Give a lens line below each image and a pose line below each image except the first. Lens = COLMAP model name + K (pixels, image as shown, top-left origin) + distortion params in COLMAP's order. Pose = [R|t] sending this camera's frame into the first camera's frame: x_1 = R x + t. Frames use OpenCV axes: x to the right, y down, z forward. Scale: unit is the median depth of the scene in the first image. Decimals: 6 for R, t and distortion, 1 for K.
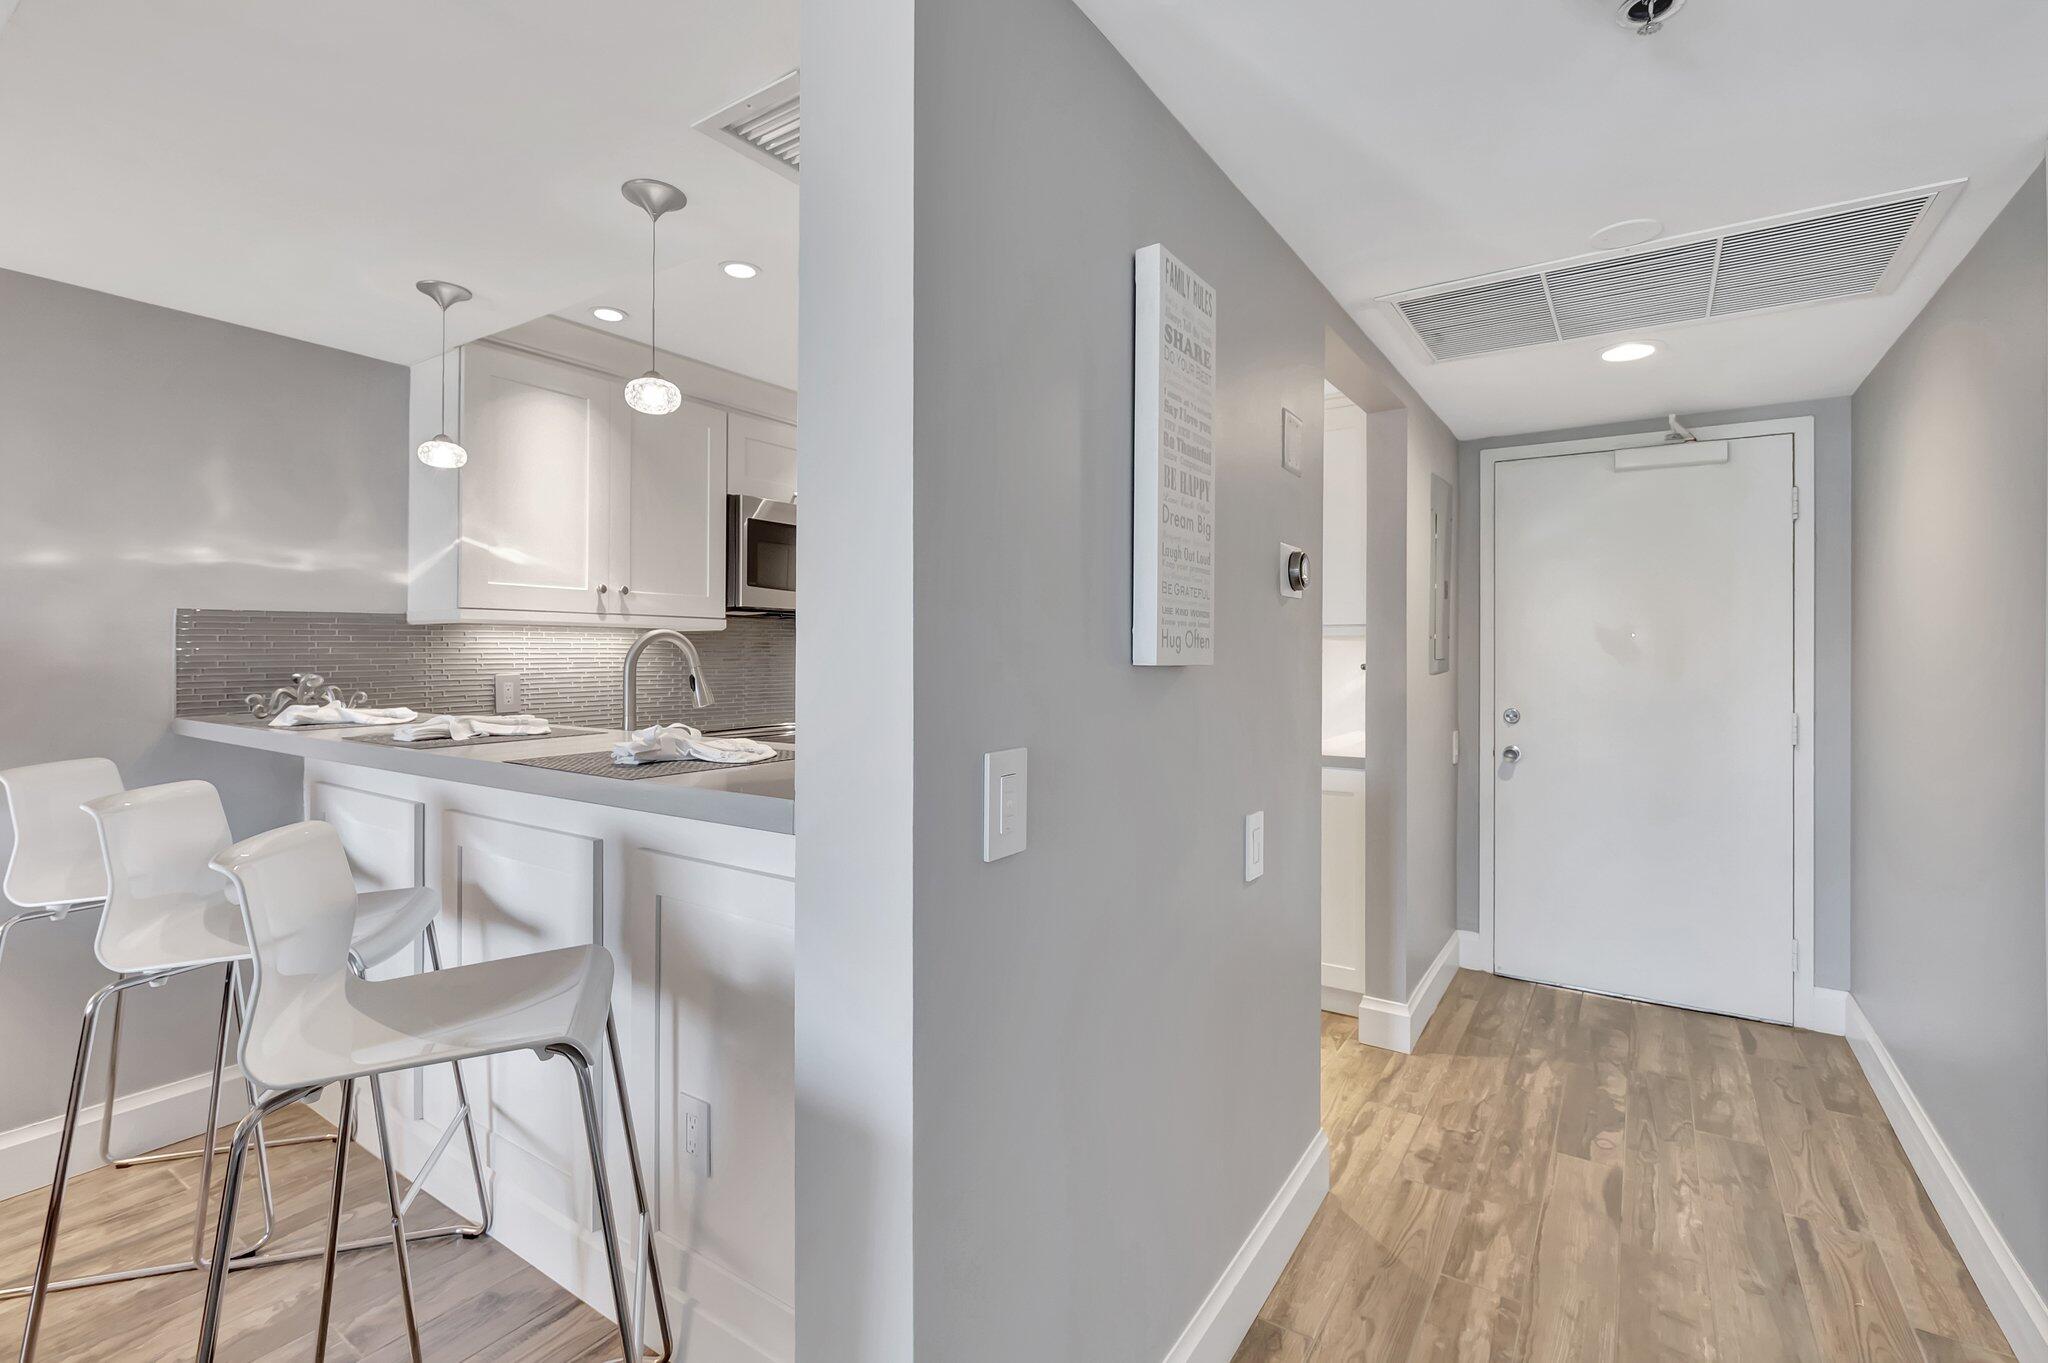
lens RADIAL K [[905.1, 0, 1010.8], [0, 905.1, 651.4], [0, 0, 1]] dist [0.003440, -0.001227]
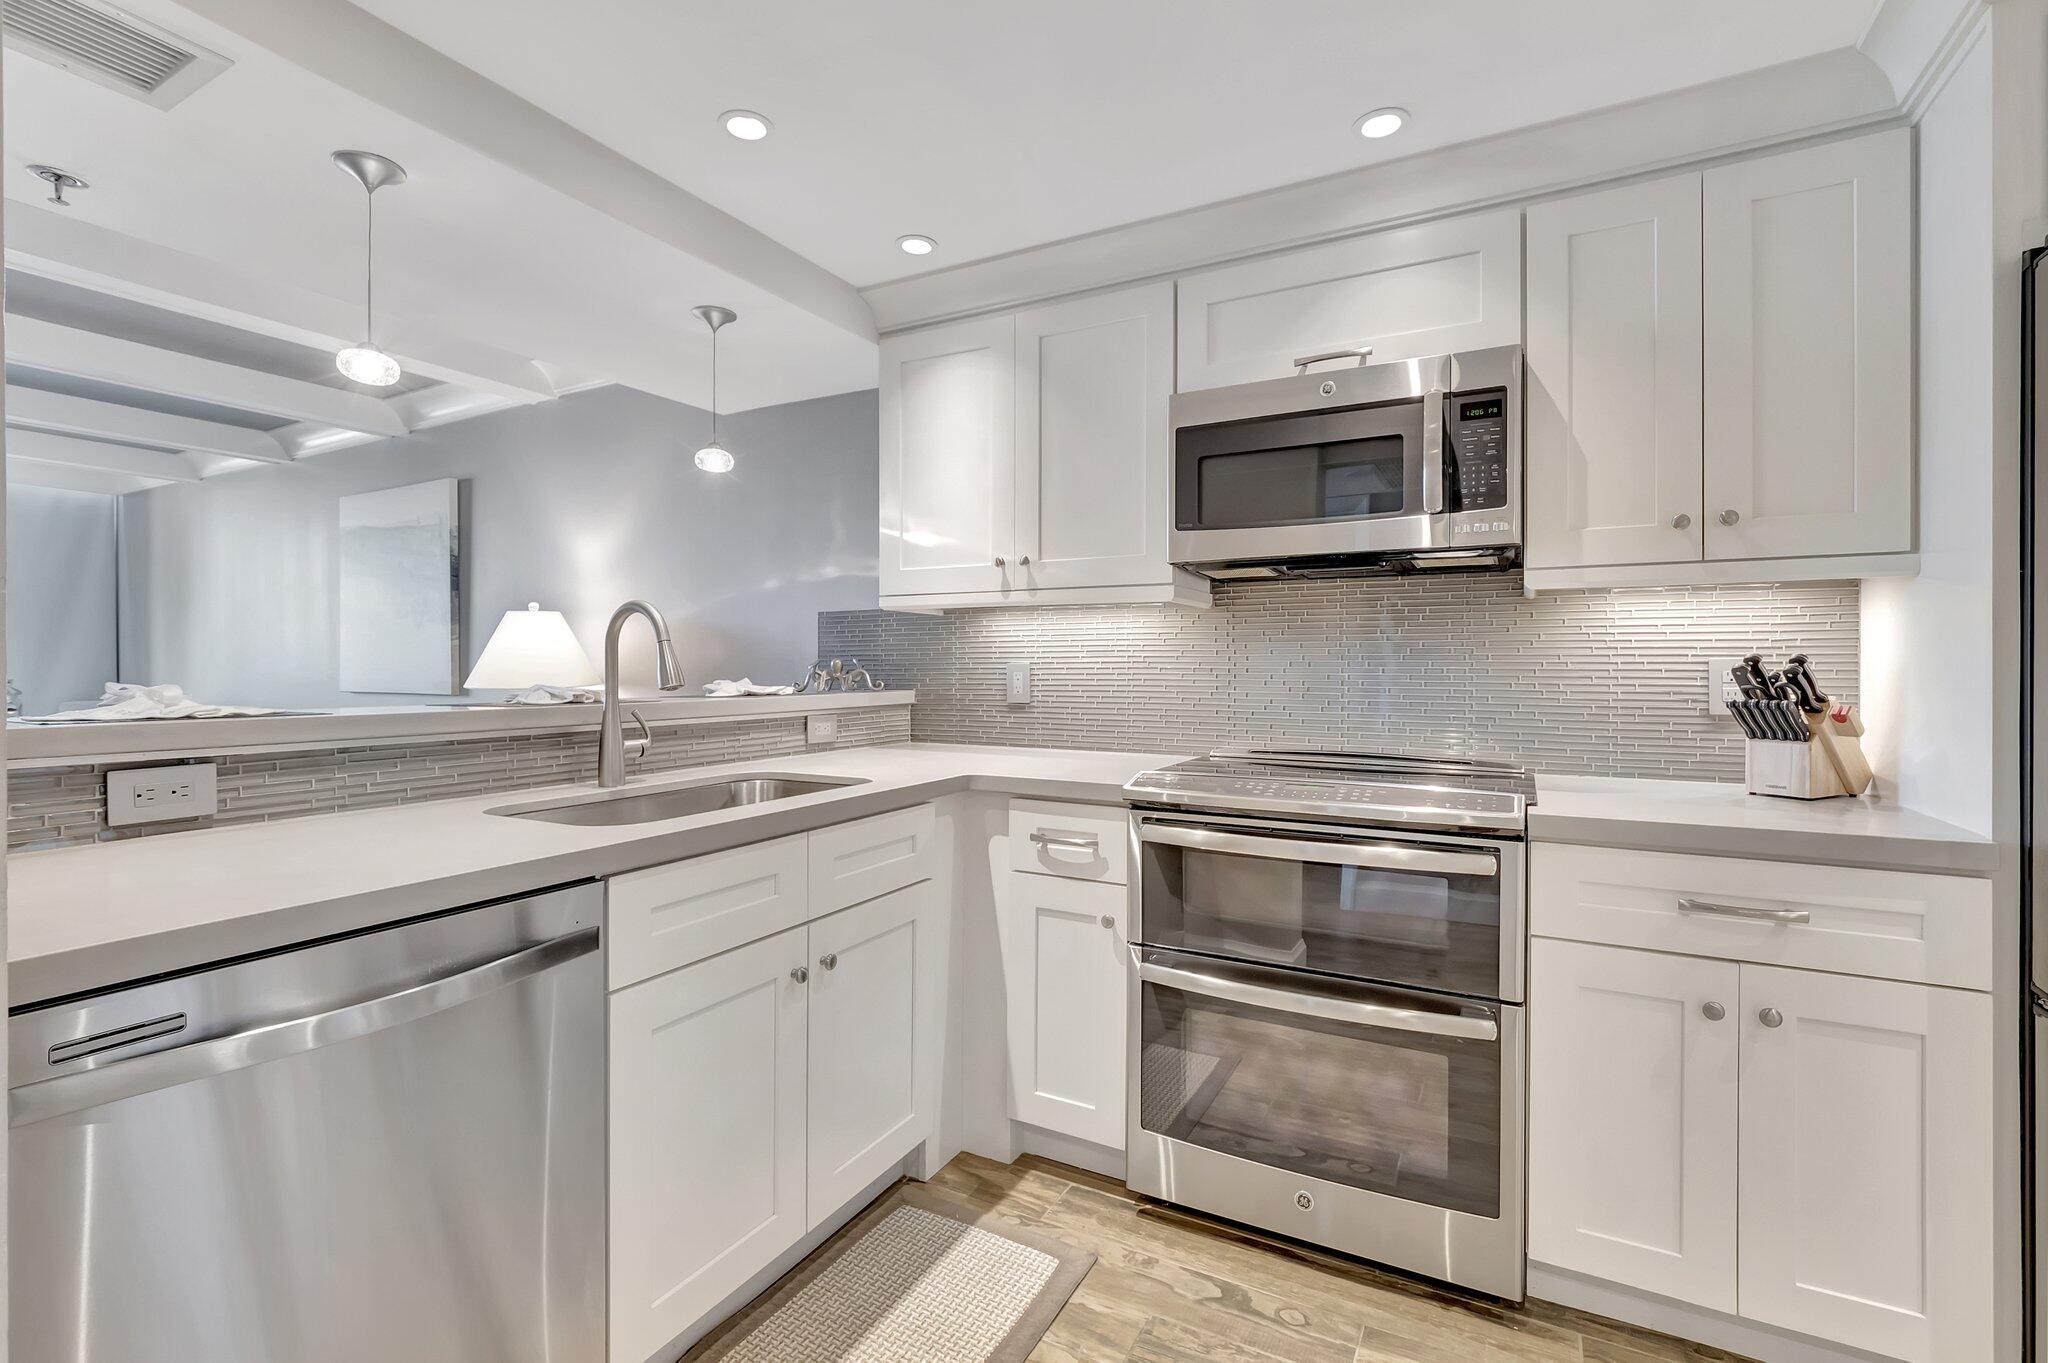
lens RADIAL K [[905.1, 0, 1040.4], [0, 905.1, 672.3], [0, 0, 1]] dist [0.003440, -0.001227]
pose [[0.121740, 0.003523, -0.992556, 0.467718], [0.004849, 0.999980, 0.004144, 0.037397], [0.992550, -0.005318, 0.121720, 1.087213]]
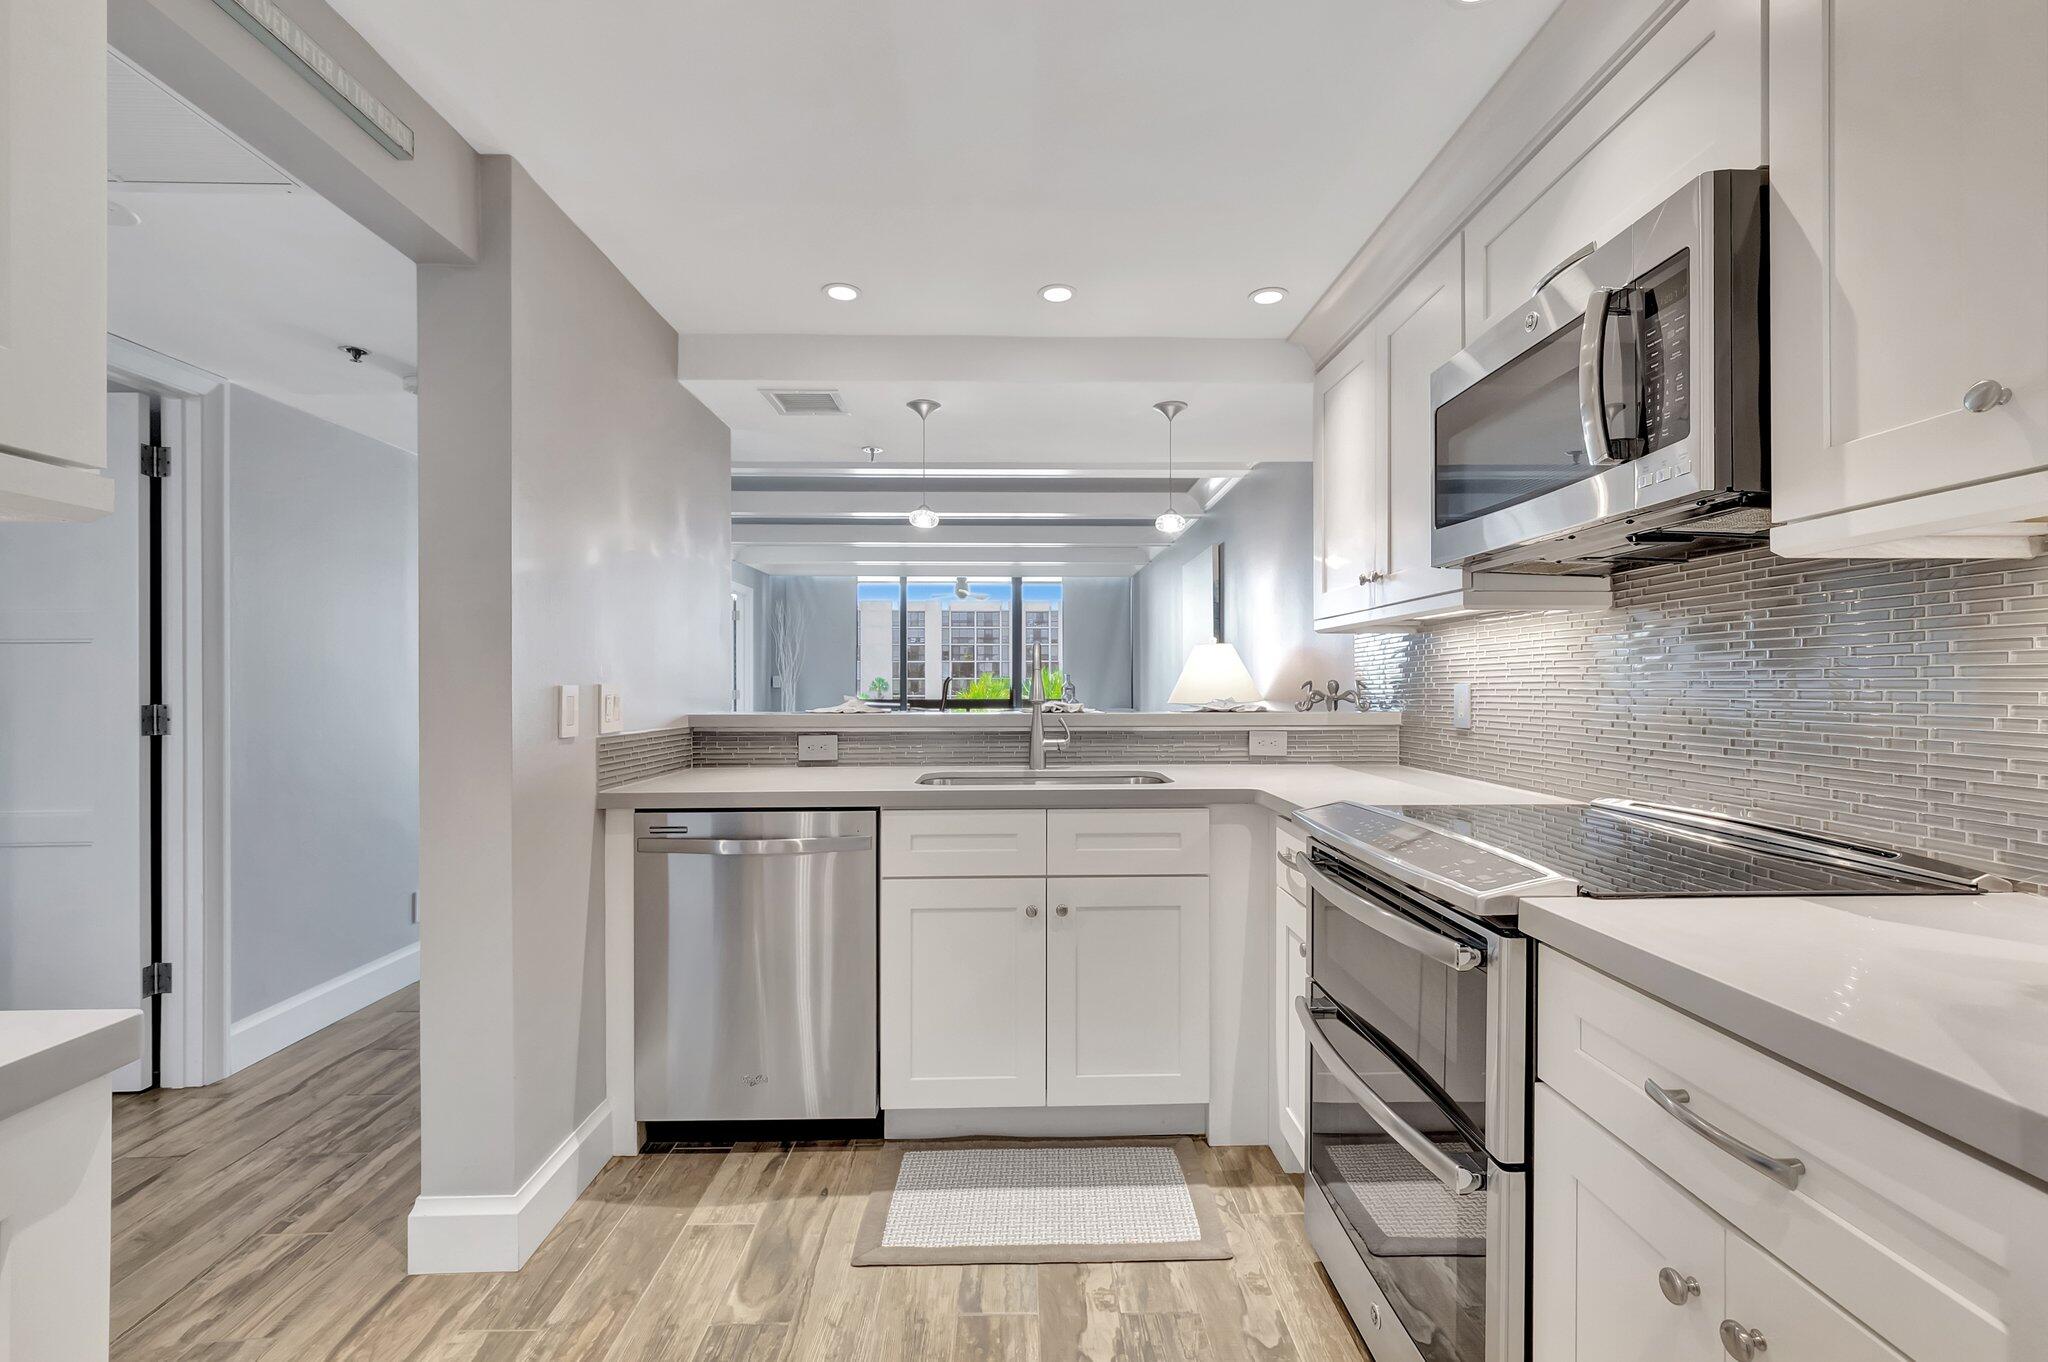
lens RADIAL K [[905.1, 0, 1045.0], [0, 905.1, 690.4], [0, 0, 1]] dist [0.003440, -0.001227]
pose [[-0.797562, 0.000560, -0.603236, 0.328817], [0.001759, 0.999997, -0.001397, 0.038877], [0.603234, -0.002175, -0.797561, 1.730123]]
